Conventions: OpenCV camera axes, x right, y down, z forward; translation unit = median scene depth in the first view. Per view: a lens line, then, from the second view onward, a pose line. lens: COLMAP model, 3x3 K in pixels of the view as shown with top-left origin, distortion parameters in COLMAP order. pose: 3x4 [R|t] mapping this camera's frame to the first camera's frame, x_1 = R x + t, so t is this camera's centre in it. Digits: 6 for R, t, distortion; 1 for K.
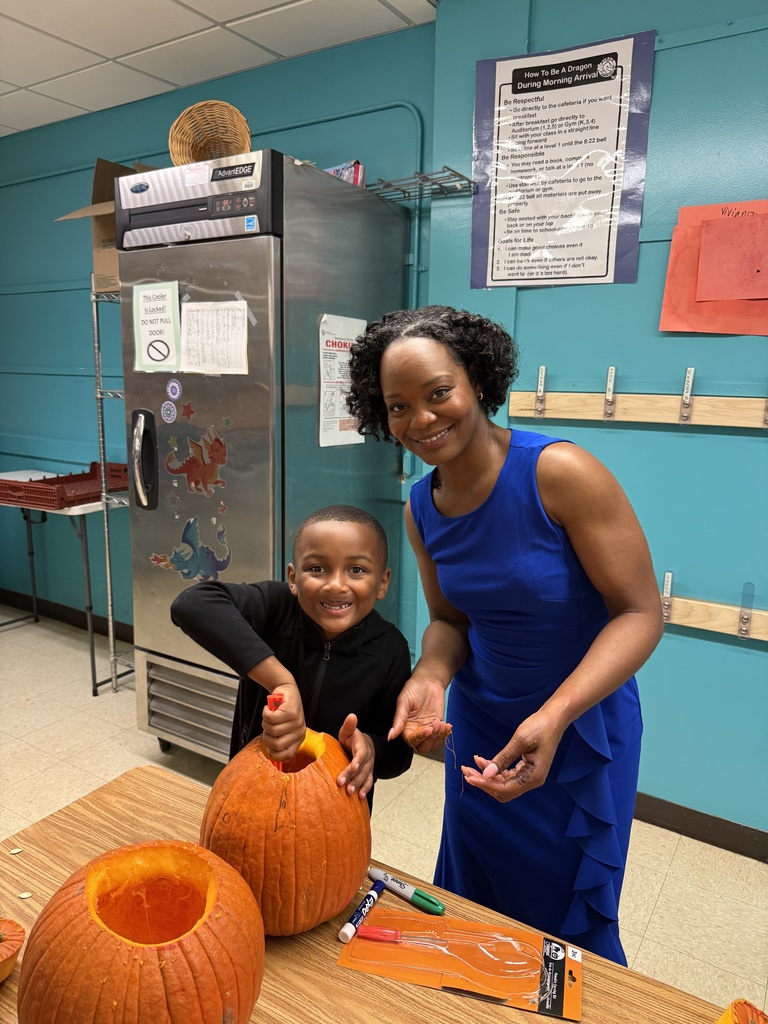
lens RADIAL K [[721.0, 0, 384.9], [0, 721.0, 521.0], [0, 0, 1]] dist [0.188424, -0.408640]
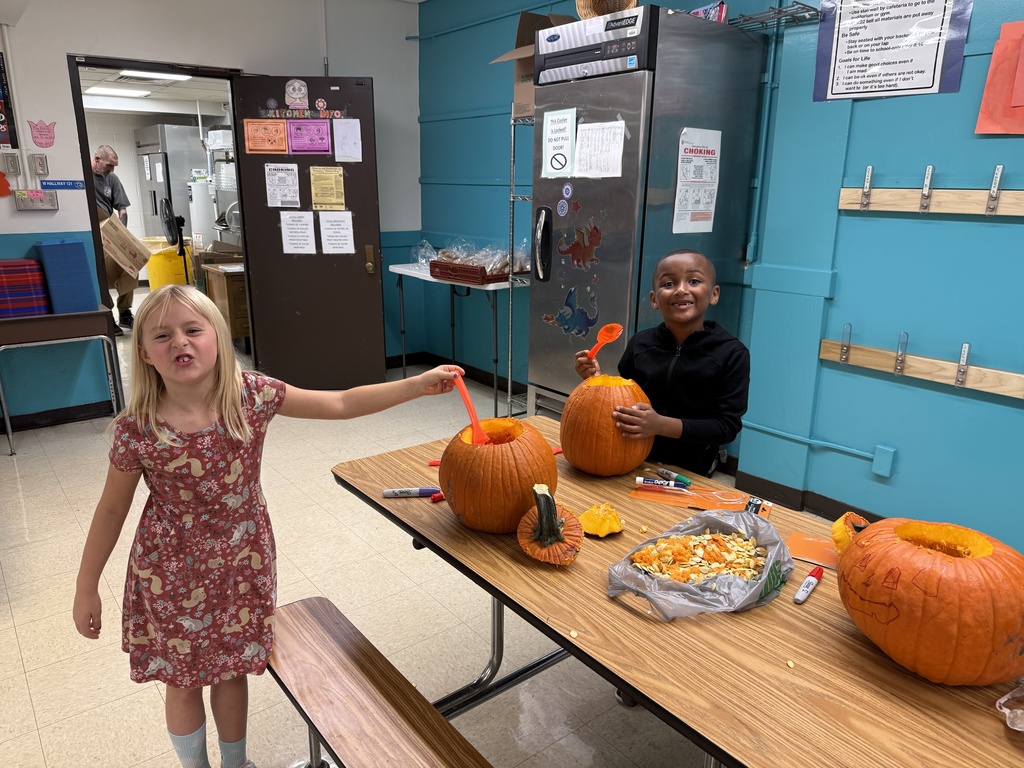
lens RADIAL K [[719.2, 0, 515.3], [0, 719.2, 389.0], [0, 0, 1]] dist [0.034877, -0.044136]
pose [[0.941410, 0.082084, -0.327124, 0.088237], [-0.057974, 0.994878, 0.082801, 0.082710], [0.332246, -0.058985, 0.941347, -0.311644]]
